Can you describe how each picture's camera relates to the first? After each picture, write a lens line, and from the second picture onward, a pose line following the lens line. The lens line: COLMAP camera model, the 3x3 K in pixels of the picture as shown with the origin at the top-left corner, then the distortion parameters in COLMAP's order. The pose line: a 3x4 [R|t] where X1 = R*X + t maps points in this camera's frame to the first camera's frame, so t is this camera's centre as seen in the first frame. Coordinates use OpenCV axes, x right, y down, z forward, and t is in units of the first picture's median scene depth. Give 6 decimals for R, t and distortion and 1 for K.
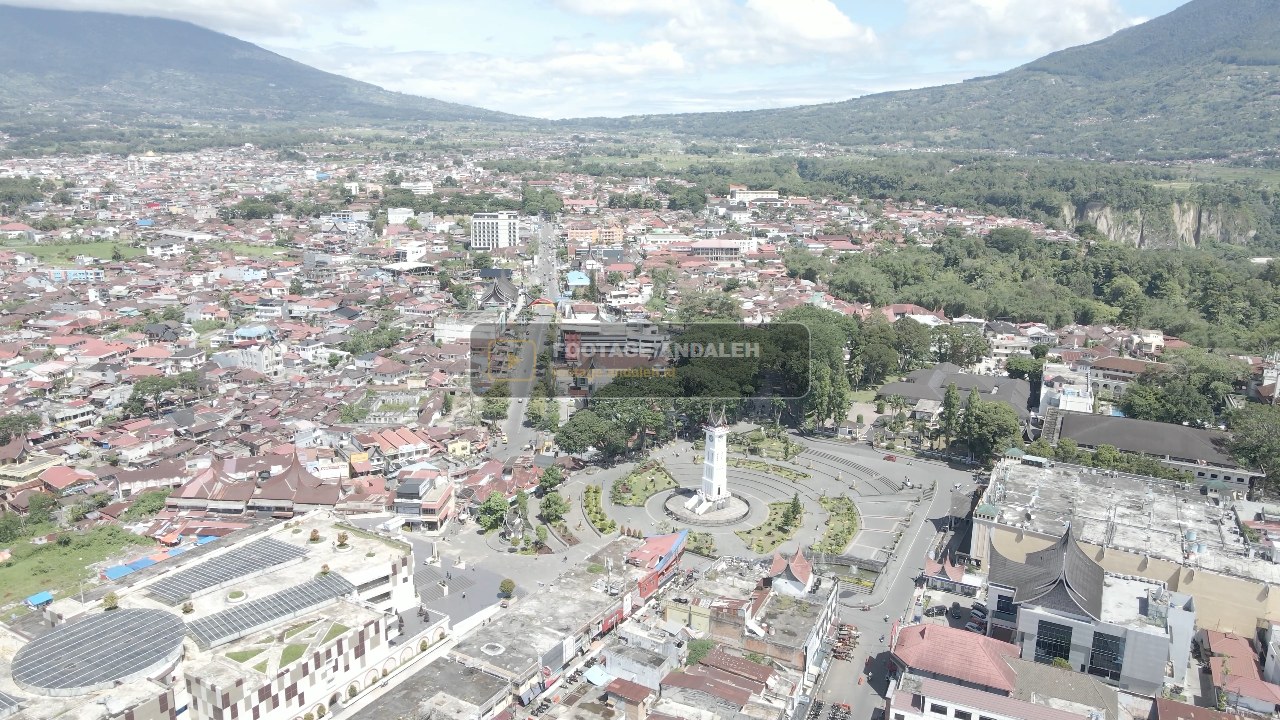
lens RADIAL K [[938.0, 0, 640.0], [0, 938.0, 360.0], [0, 0, 1]] dist [0.019785, 0.005566]
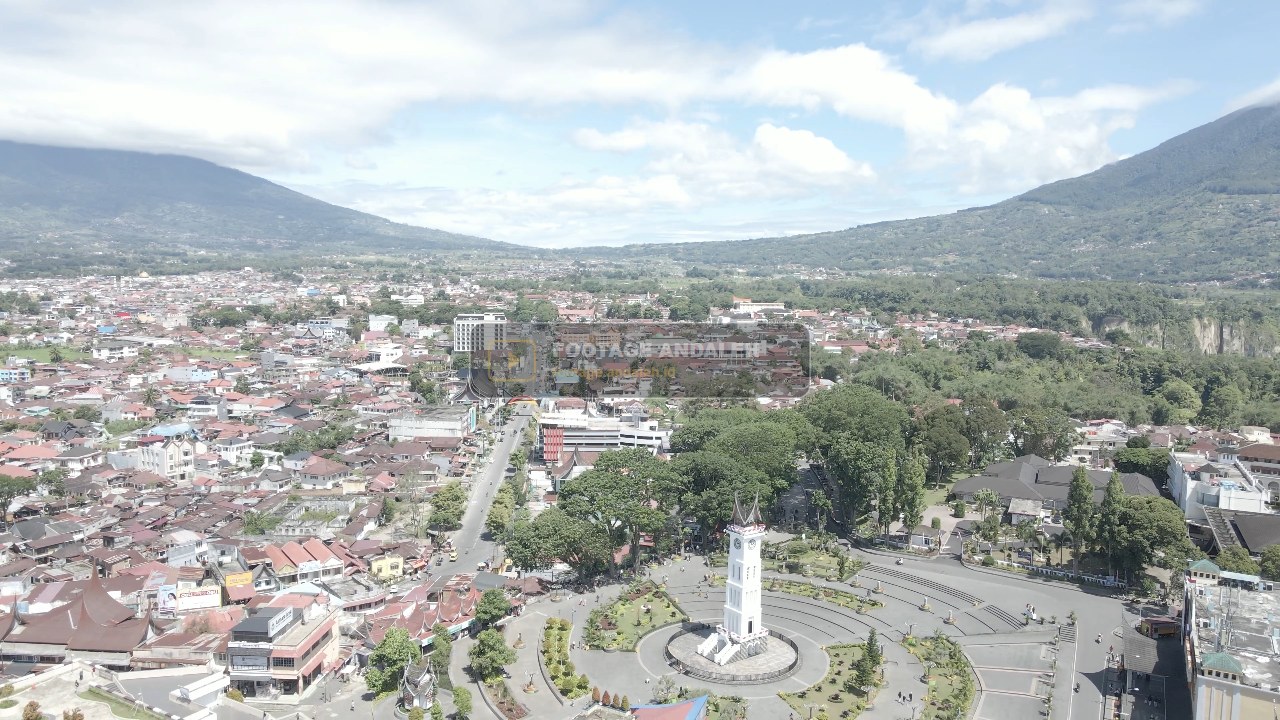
lens RADIAL K [[941.3, 0, 640.0], [0, 941.3, 360.0], [0, 0, 1]] dist [0.004840, 0.032197]
pose [[0.999998, -0.001453, -0.001356, 0.003996], [0.001255, 0.990774, -0.135516, 0.019638], [0.001540, 0.135514, 0.990774, 0.144232]]
